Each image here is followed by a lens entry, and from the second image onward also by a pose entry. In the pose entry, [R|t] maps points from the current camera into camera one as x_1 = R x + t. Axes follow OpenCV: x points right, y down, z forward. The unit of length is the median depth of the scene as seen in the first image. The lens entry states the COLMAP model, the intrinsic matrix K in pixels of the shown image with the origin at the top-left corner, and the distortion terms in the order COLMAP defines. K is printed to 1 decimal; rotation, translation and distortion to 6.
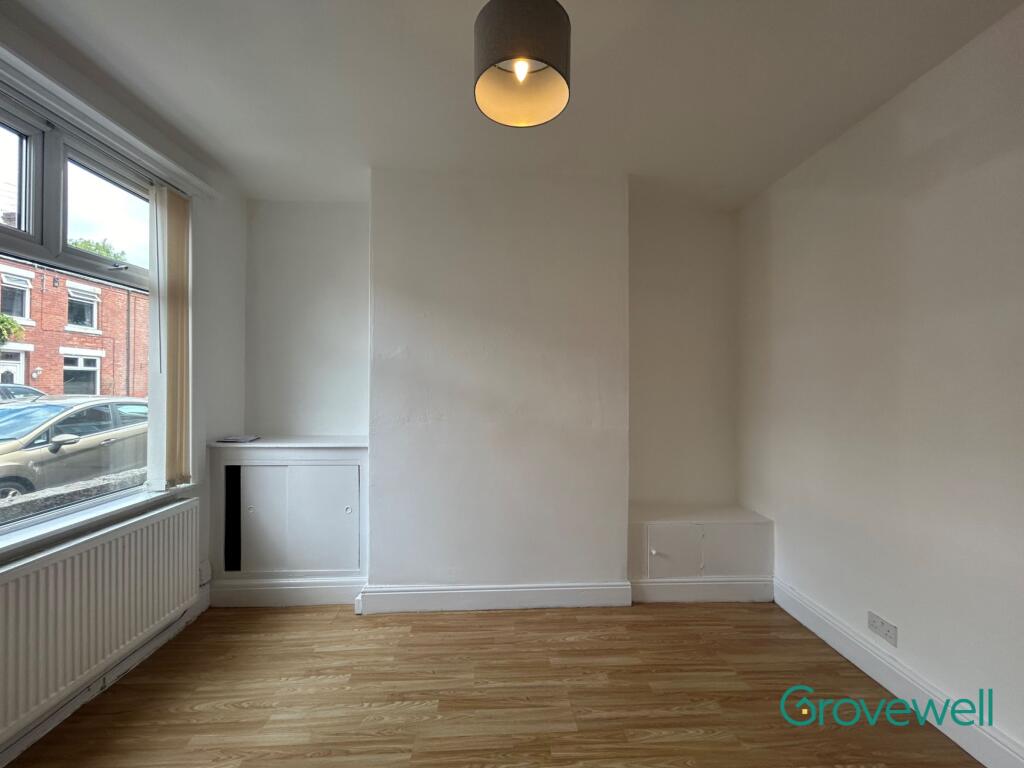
lens RADIAL K [[415.3, 0, 507.8], [0, 415.3, 380.1], [0, 0, 1]] dist [-0.002095, 0.000710]
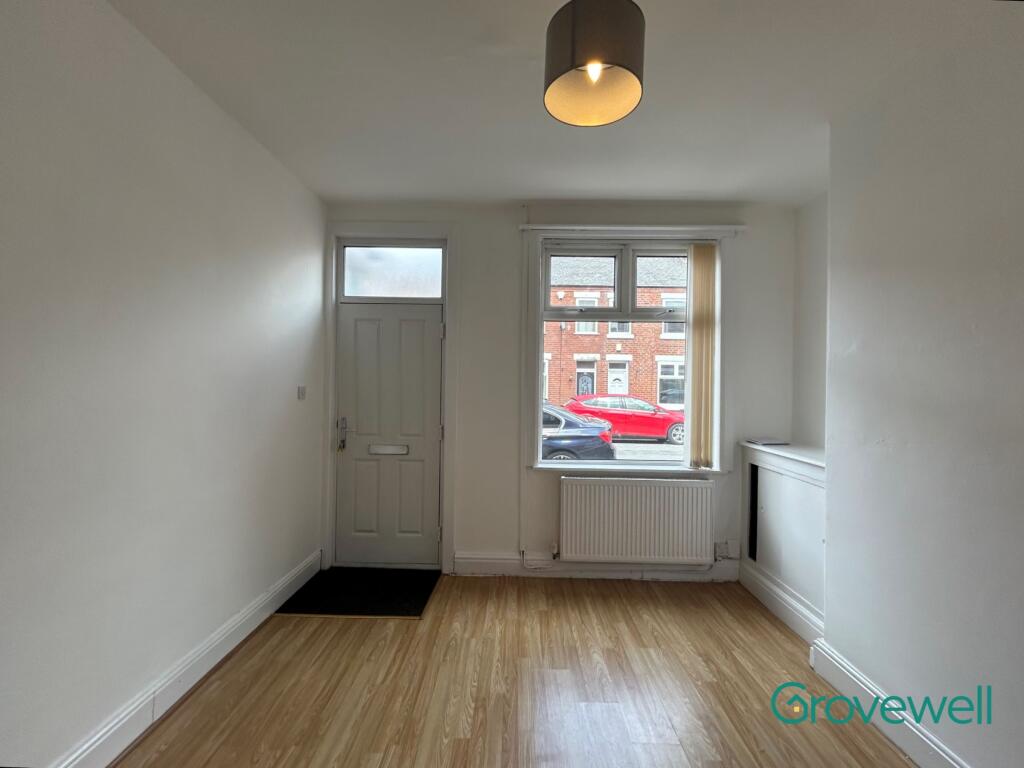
lens RADIAL K [[415.3, 0, 508.1], [0, 415.3, 387.0], [0, 0, 1]] dist [-0.002095, 0.000710]
pose [[-0.046234, 0.000244, -0.998931, 0.576046], [-0.007763, 0.999970, 0.000604, 0.004753], [0.998900, 0.007783, -0.046230, 0.485196]]
